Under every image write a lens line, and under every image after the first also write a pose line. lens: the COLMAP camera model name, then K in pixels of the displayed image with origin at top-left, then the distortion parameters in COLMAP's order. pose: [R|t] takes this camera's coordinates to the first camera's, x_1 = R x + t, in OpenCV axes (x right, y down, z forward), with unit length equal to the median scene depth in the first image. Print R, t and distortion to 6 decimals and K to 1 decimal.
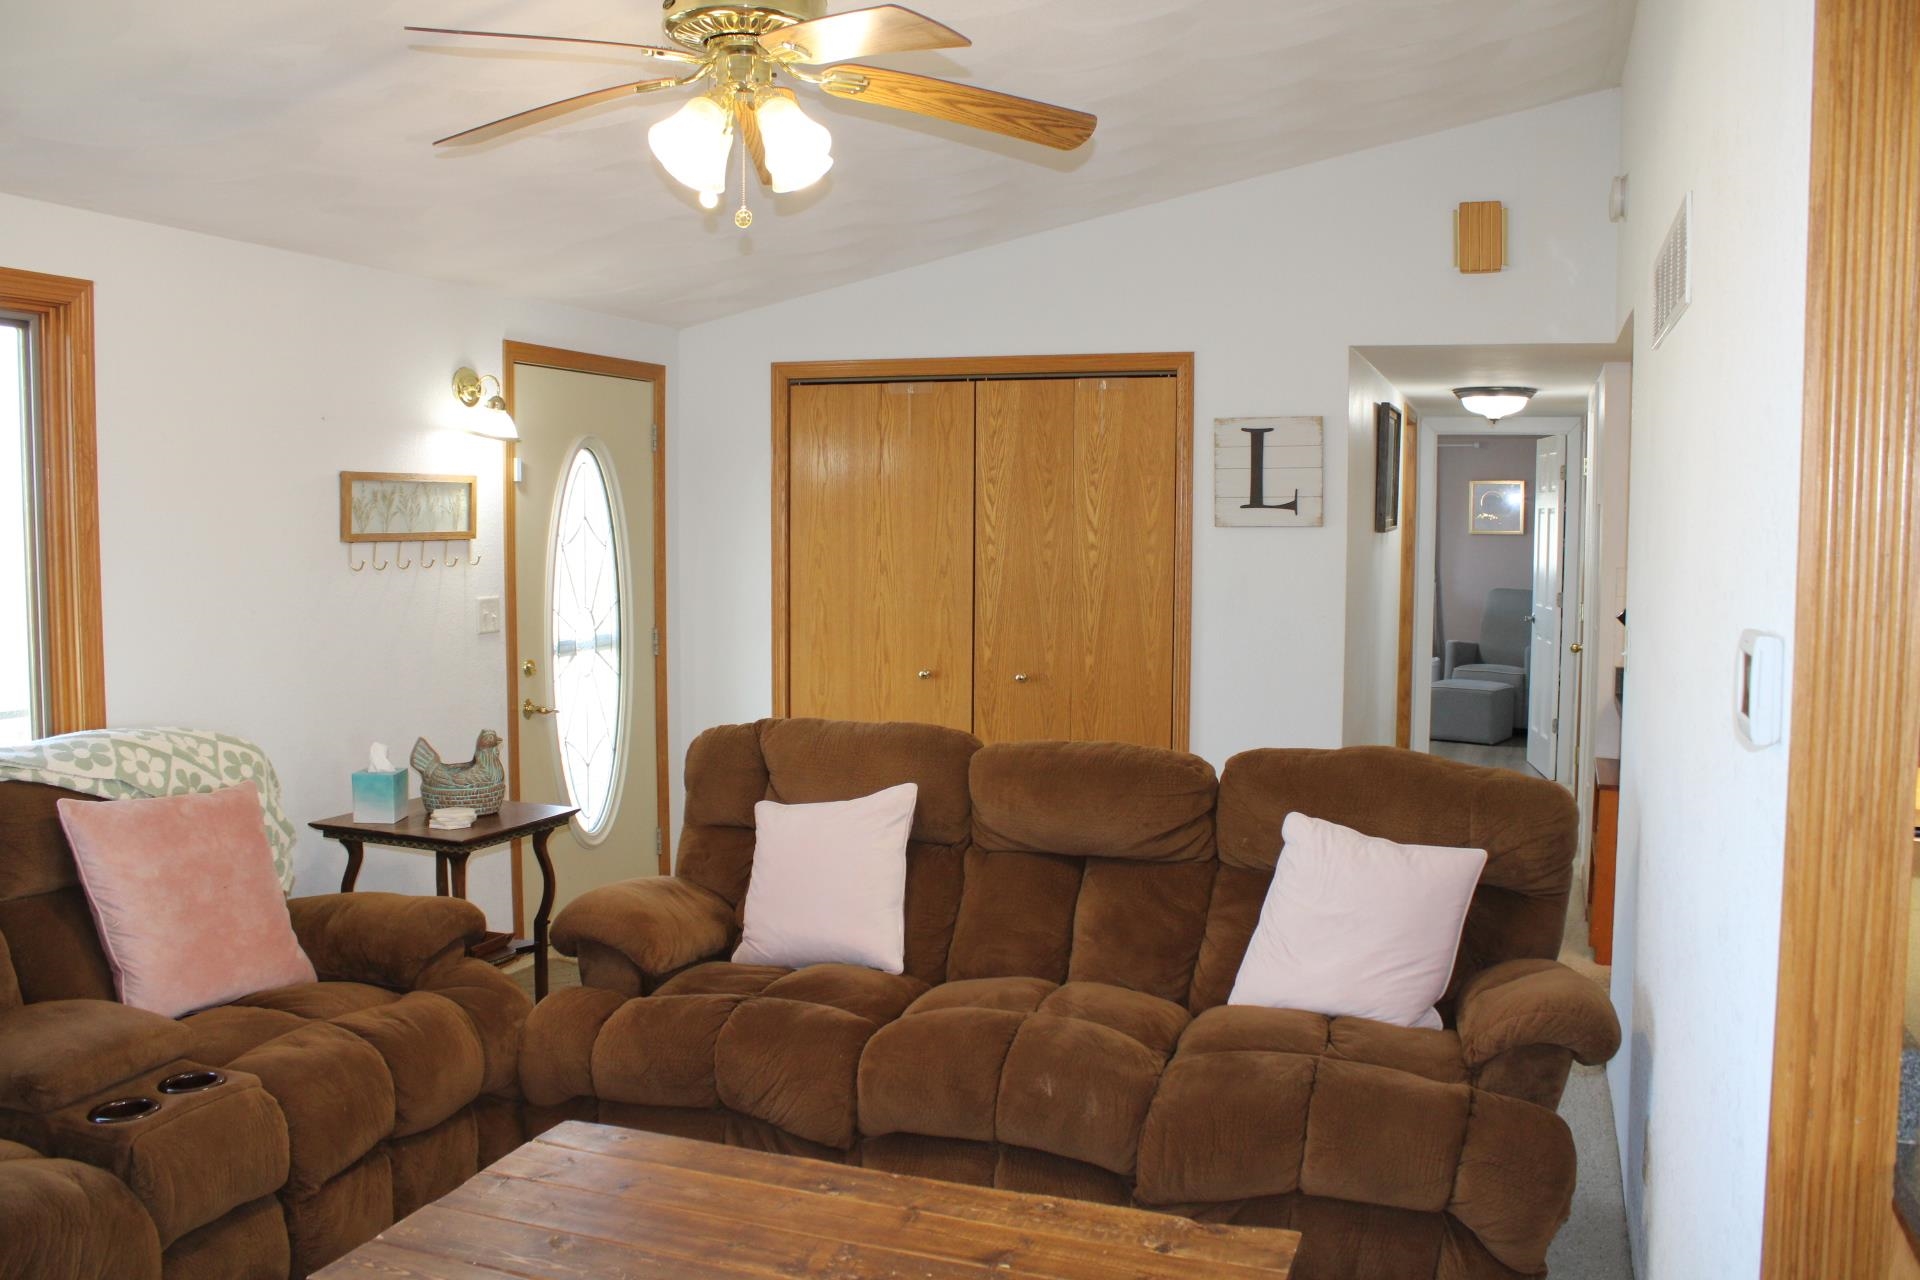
lens RADIAL K [[1672.8, 0, 960.0], [0, 1672.8, 640.0], [0, 0, 1]] dist [-0.004524, 0.144736]
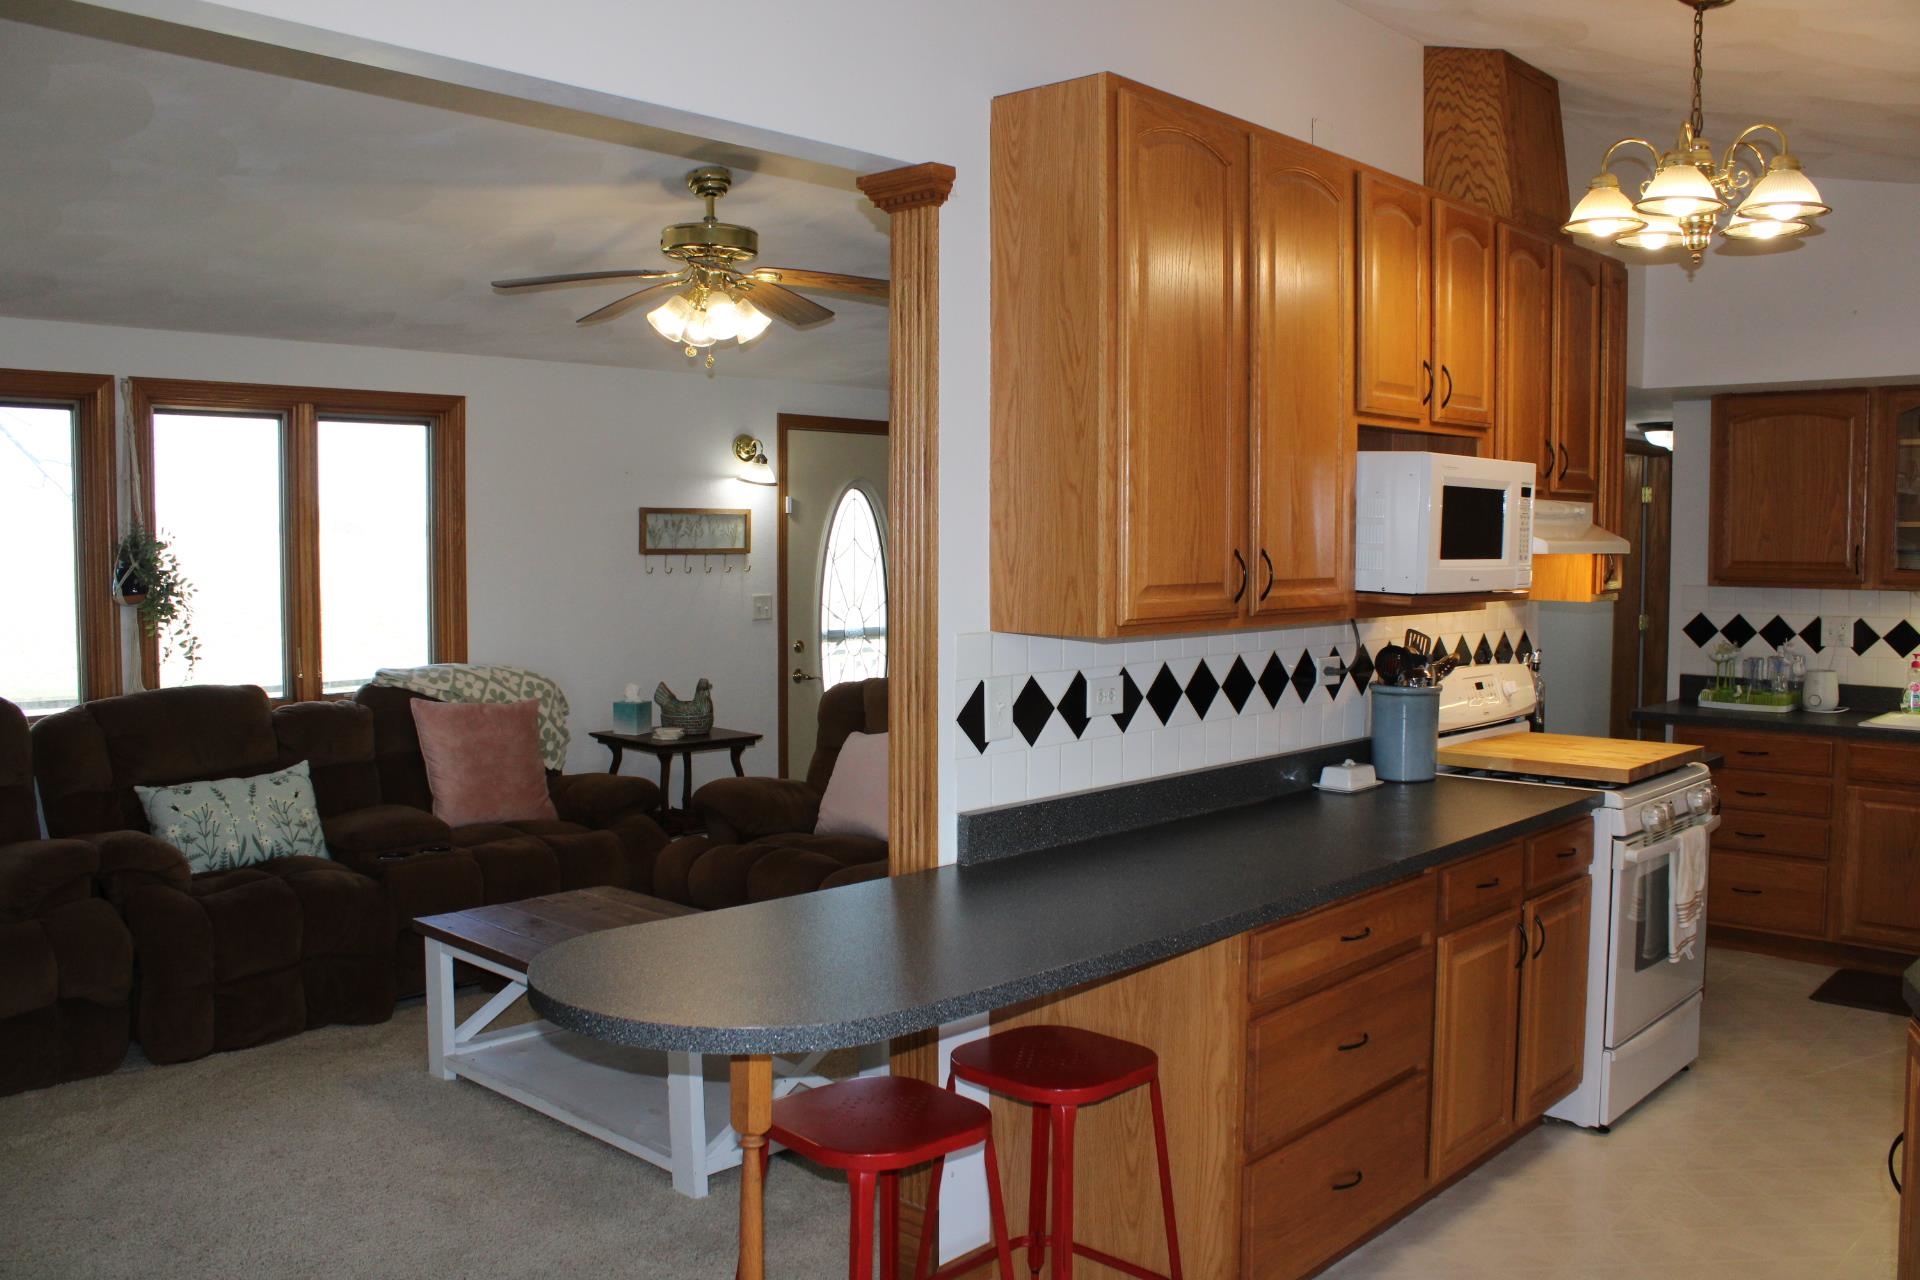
lens RADIAL K [[1595.3, 0, 960.0], [0, 1595.3, 640.0], [0, 0, 1]] dist [0.000722, -0.000819]
pose [[0.939917, 0.018922, -0.340879, 0.459659], [-0.024011, 0.999654, -0.010716, 0.031748], [0.340558, 0.018257, 0.940046, -0.291289]]
